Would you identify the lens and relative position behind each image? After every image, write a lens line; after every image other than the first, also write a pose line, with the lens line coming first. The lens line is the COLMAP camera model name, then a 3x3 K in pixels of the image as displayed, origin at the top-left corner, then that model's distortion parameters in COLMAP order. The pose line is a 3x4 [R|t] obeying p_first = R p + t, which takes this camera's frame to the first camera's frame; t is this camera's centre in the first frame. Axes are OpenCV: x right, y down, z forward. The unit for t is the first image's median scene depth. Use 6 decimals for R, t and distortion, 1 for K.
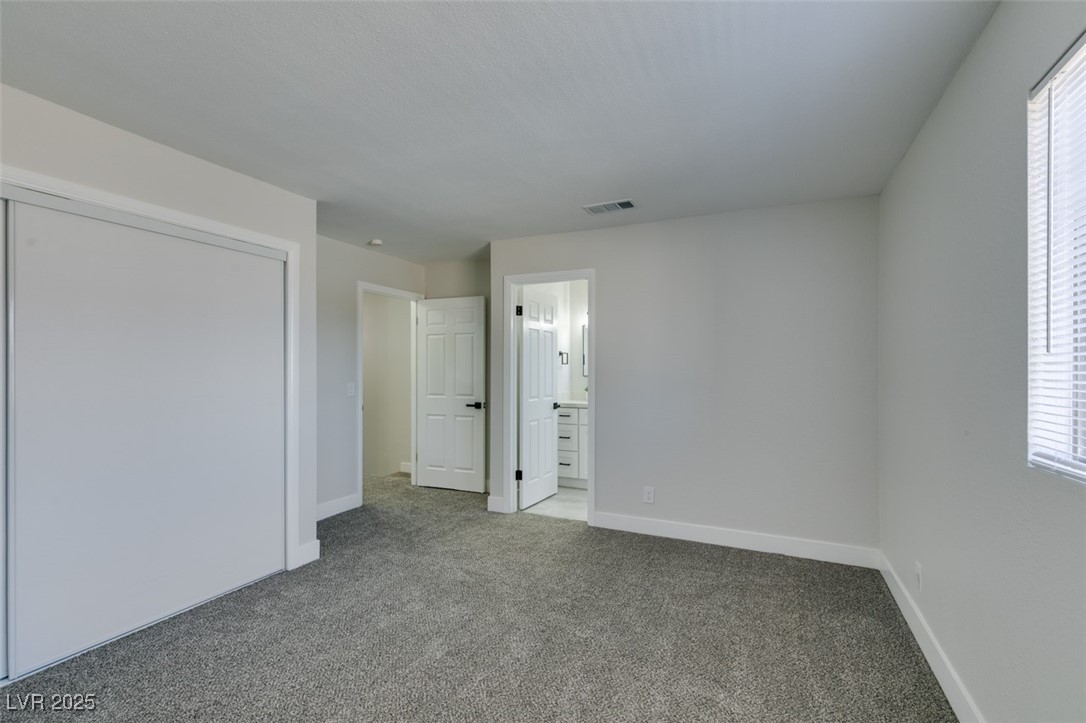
lens RADIAL K [[484.9, 0, 539.9], [0, 484.9, 371.5], [0, 0, 1]] dist [0.004855, 0.000012]
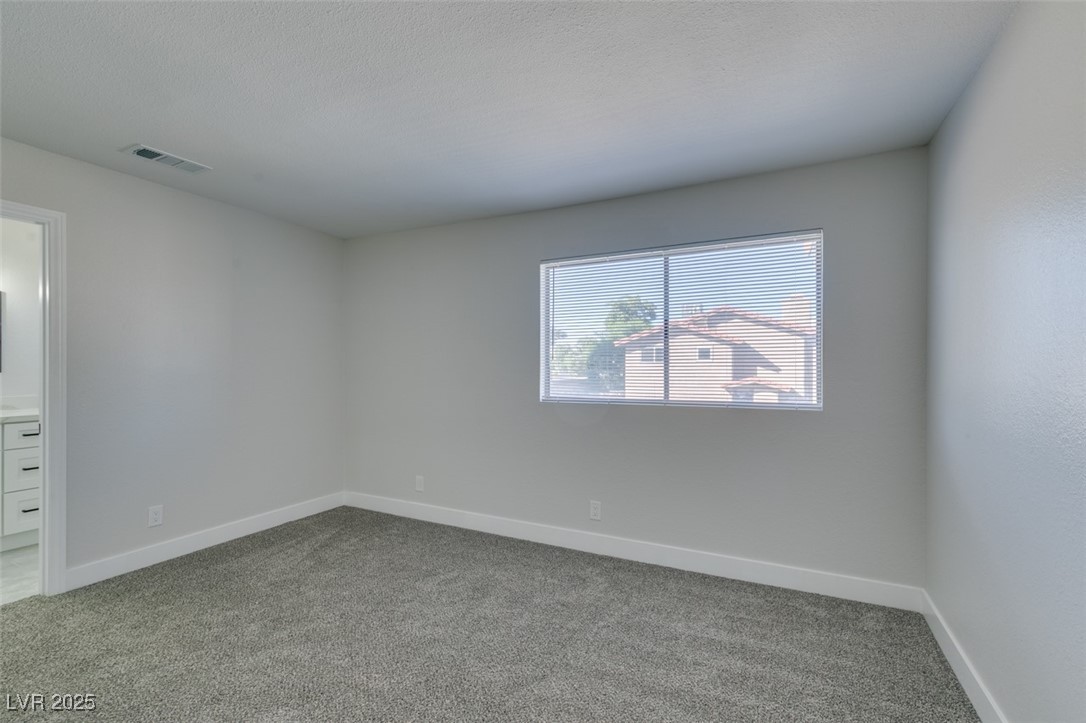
lens RADIAL K [[484.9, 0, 539.9], [0, 484.9, 371.5], [0, 0, 1]] dist [0.004855, 0.000012]
pose [[0.012955, -0.011151, 0.999854, -0.667308], [-0.006319, 0.999917, 0.011233, -0.004253], [-0.999896, -0.006463, 0.012884, 0.383059]]
